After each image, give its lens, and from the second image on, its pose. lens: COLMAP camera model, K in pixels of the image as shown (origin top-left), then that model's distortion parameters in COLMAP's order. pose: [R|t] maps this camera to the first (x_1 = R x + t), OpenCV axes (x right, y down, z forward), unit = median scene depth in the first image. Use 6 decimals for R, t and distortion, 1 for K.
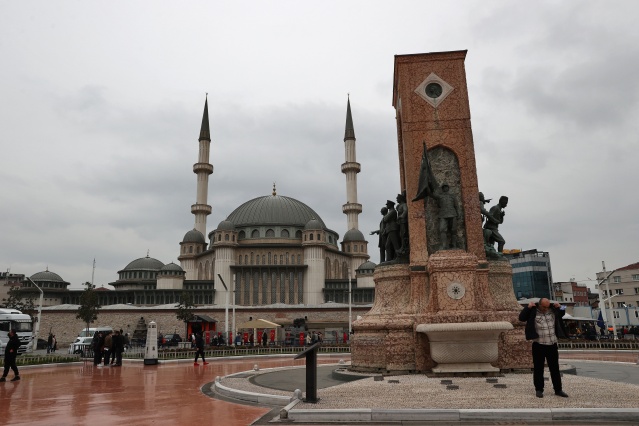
lens RADIAL K [[474.3, 0, 322.5], [0, 474.3, 215.7], [0, 0, 1]] dist [-0.075293, 0.037249]
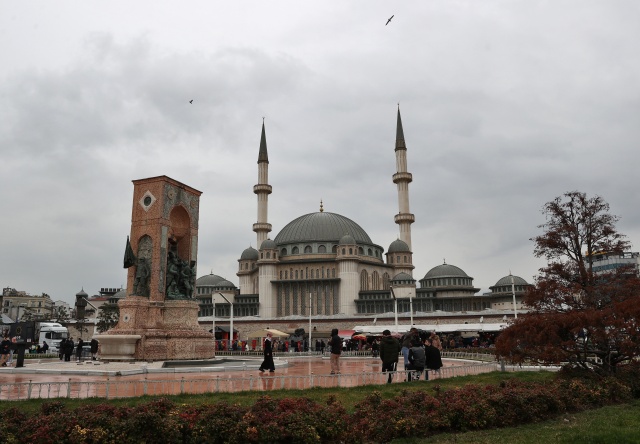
lens RADIAL K [[502.8, 0, 321.9], [0, 502.8, 226.6], [0, 0, 1]] dist [-0.076959, 0.038417]
pose [[0.967225, -0.052652, -0.248400, 0.206546], [0.056907, 0.998330, 0.009972, -0.024438], [0.247460, -0.023781, 0.968606, -0.097894]]
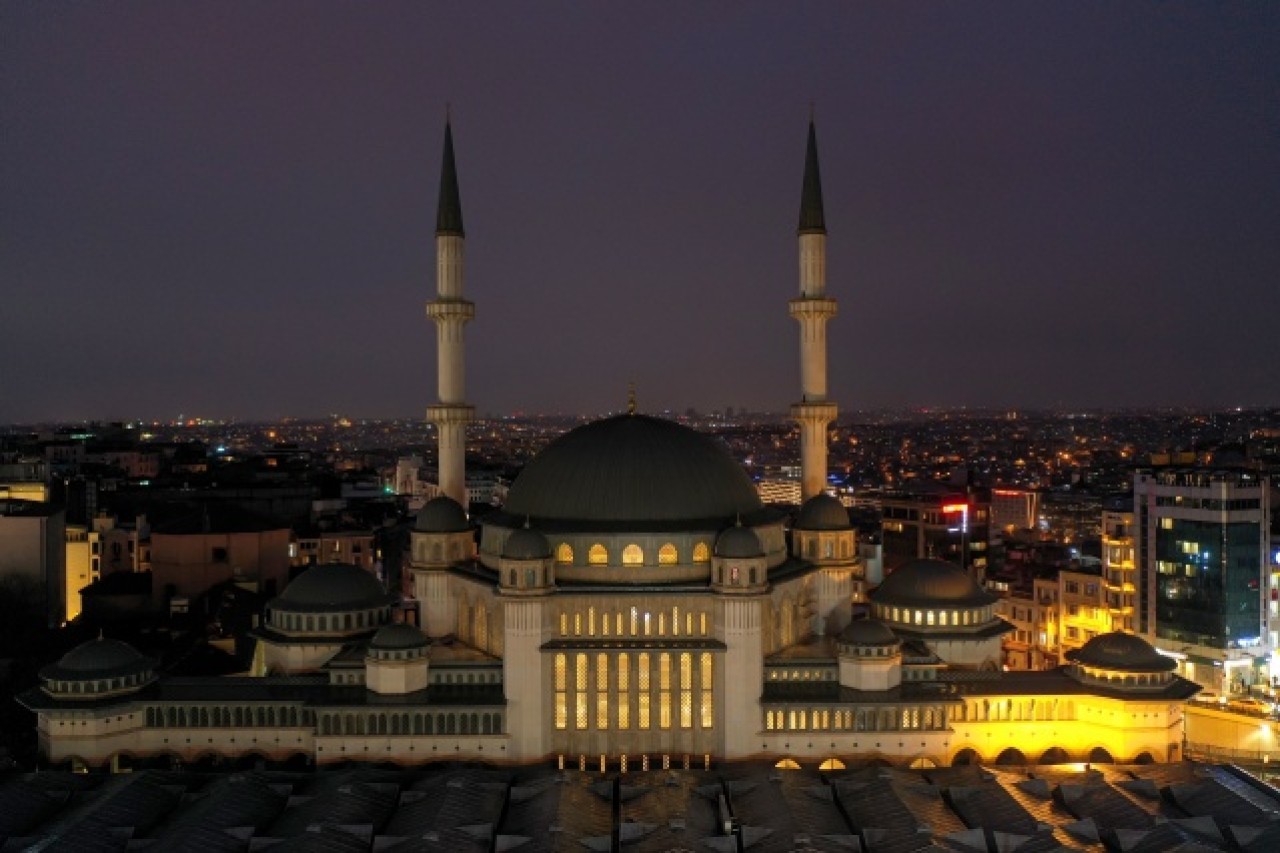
lens RADIAL K [[1011.7, 0, 647.8], [0, 1011.7, 426.7], [0, 0, 1]] dist [-0.010005, 0.002880]
pose [[0.999466, 0.012849, -0.030044, -0.072721], [-0.005028, 0.968974, 0.247110, -0.289885], [0.032287, -0.246827, 0.968522, 0.174464]]
